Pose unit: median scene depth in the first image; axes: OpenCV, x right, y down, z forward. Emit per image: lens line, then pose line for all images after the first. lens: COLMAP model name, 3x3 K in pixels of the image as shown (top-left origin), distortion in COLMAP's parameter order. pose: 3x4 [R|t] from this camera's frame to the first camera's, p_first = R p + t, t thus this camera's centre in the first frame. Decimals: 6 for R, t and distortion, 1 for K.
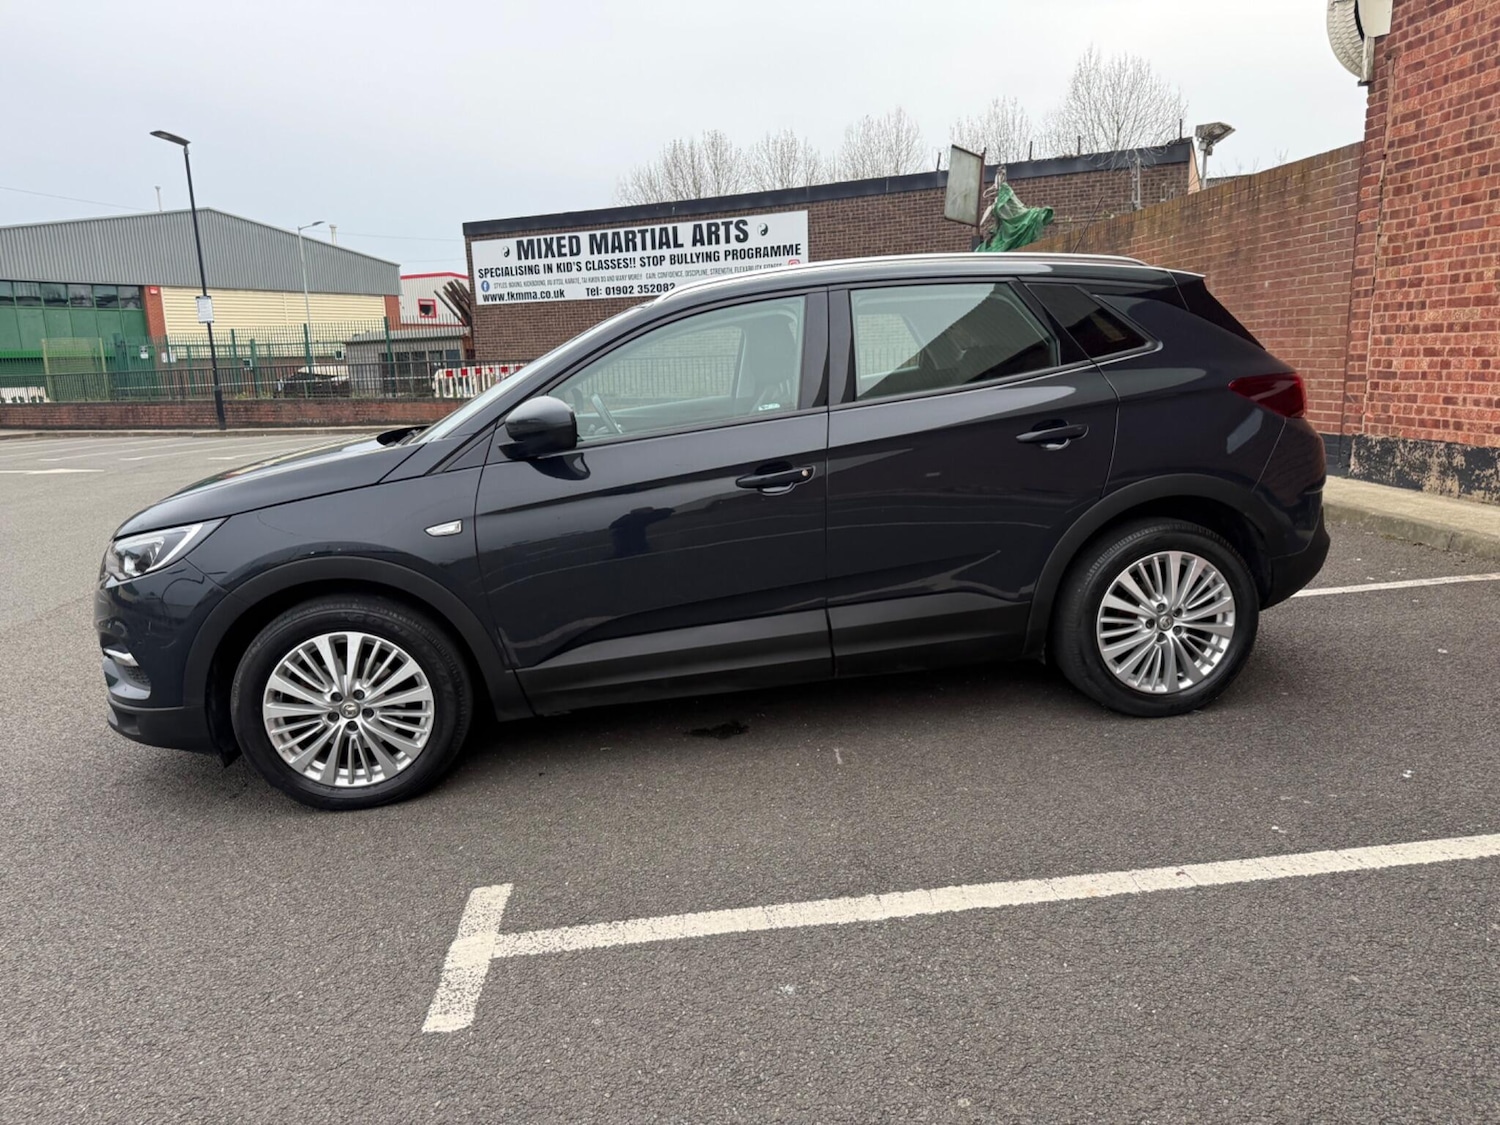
lens RADIAL K [[1065.7, 0, 756.4], [0, 1065.7, 565.0], [0, 0, 1]] dist [0.024731, -0.034537]
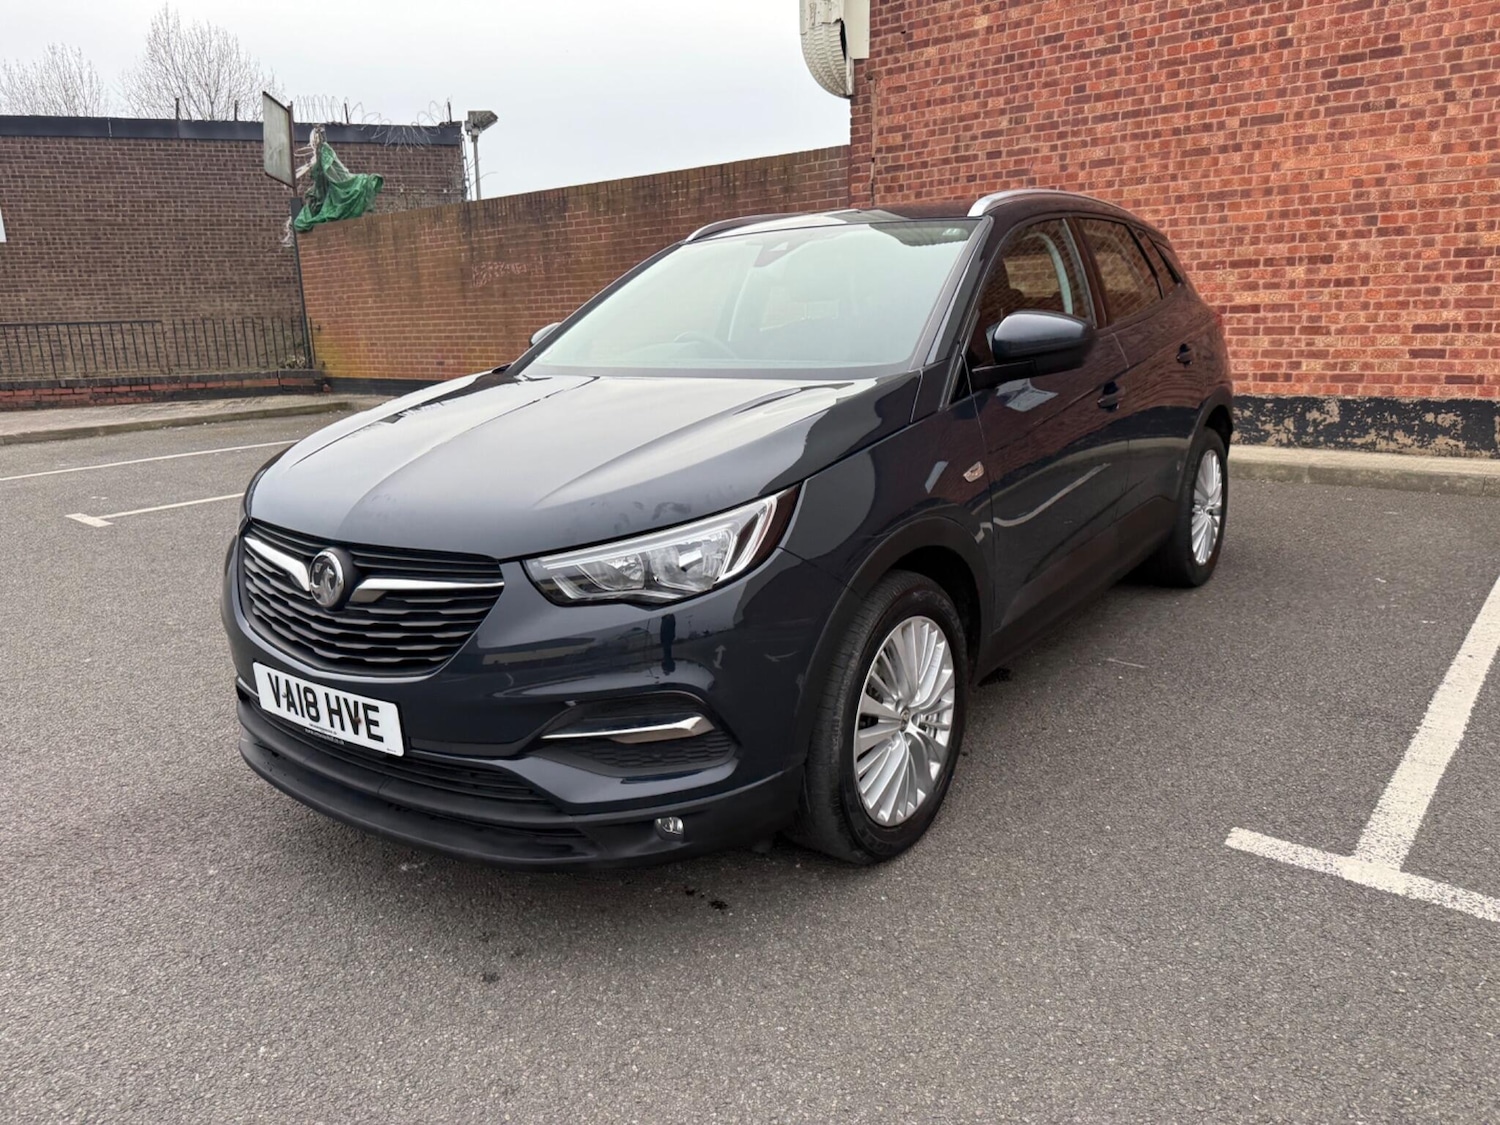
lens RADIAL K [[1065.7, 0, 756.6], [0, 1065.7, 560.2], [0, 0, 1]] dist [0.024731, -0.034537]
pose [[0.702311, -0.141682, 0.697629, -0.332890], [0.139052, 0.988420, 0.060753, -0.013231], [-0.698158, 0.054339, 0.713879, 0.179510]]
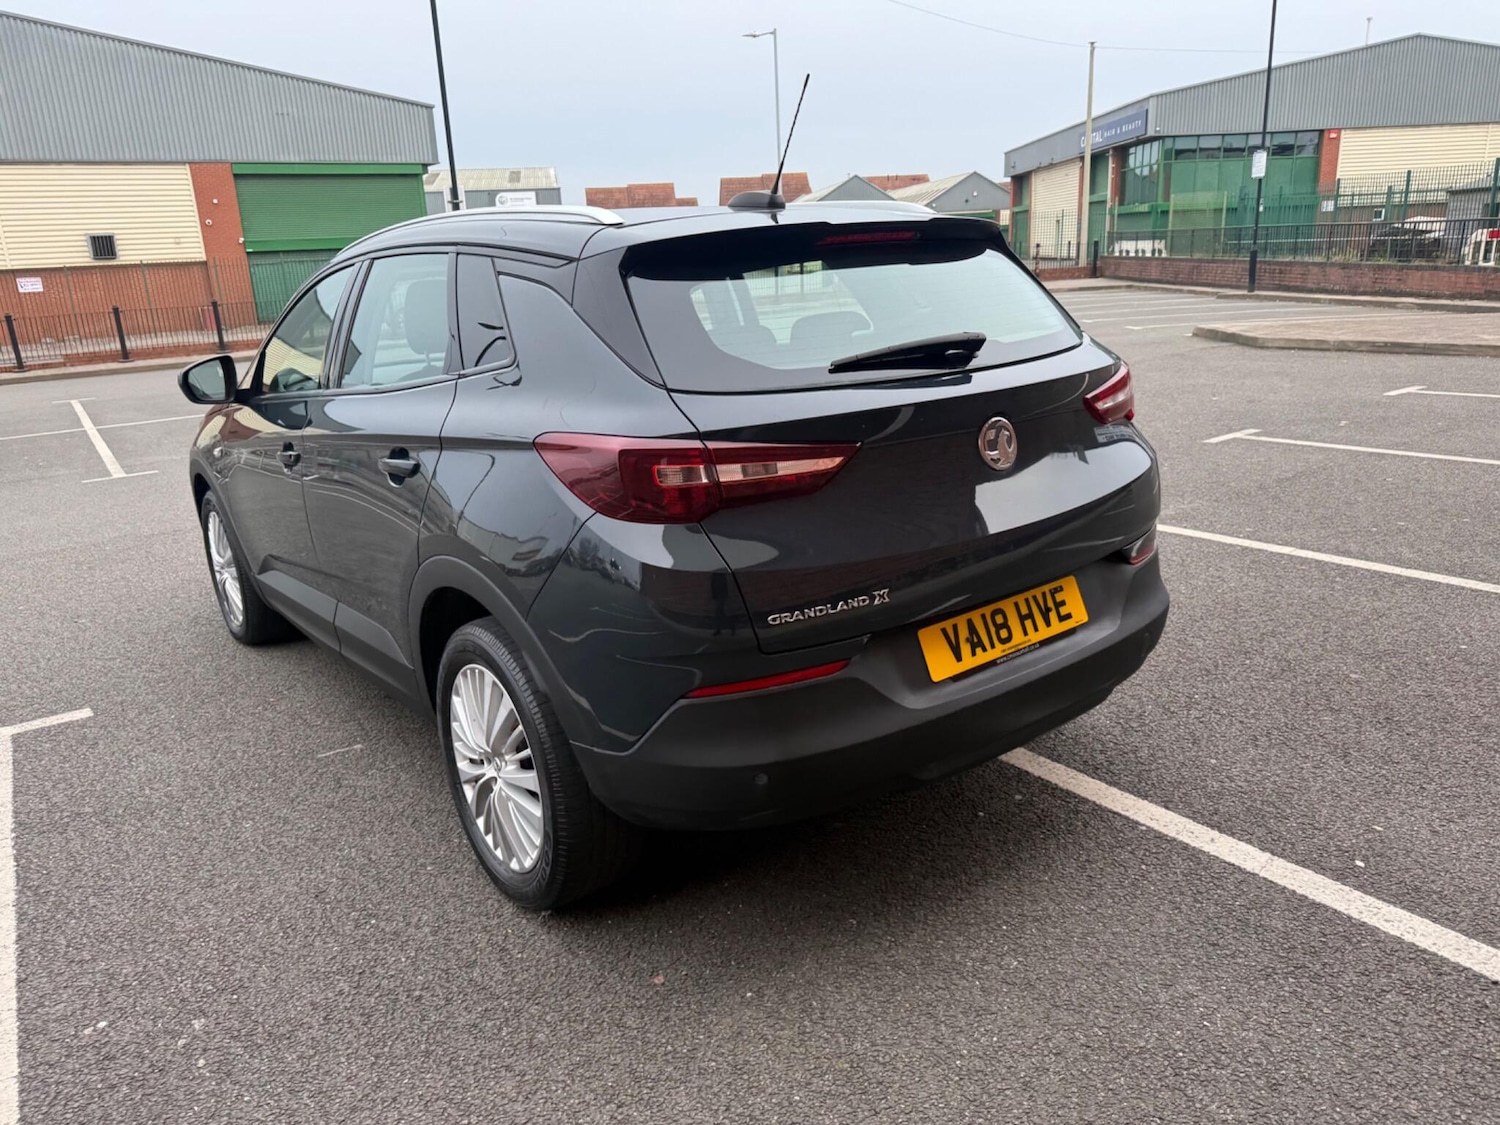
lens RADIAL K [[1065.7, 0, 753.8], [0, 1065.7, 556.0], [0, 0, 1]] dist [0.024731, -0.034537]
pose [[0.489625, 0.255171, -0.833760, 0.380197], [-0.141422, 0.966799, 0.212838, -0.093428], [0.860388, 0.013701, 0.509455, 0.300824]]
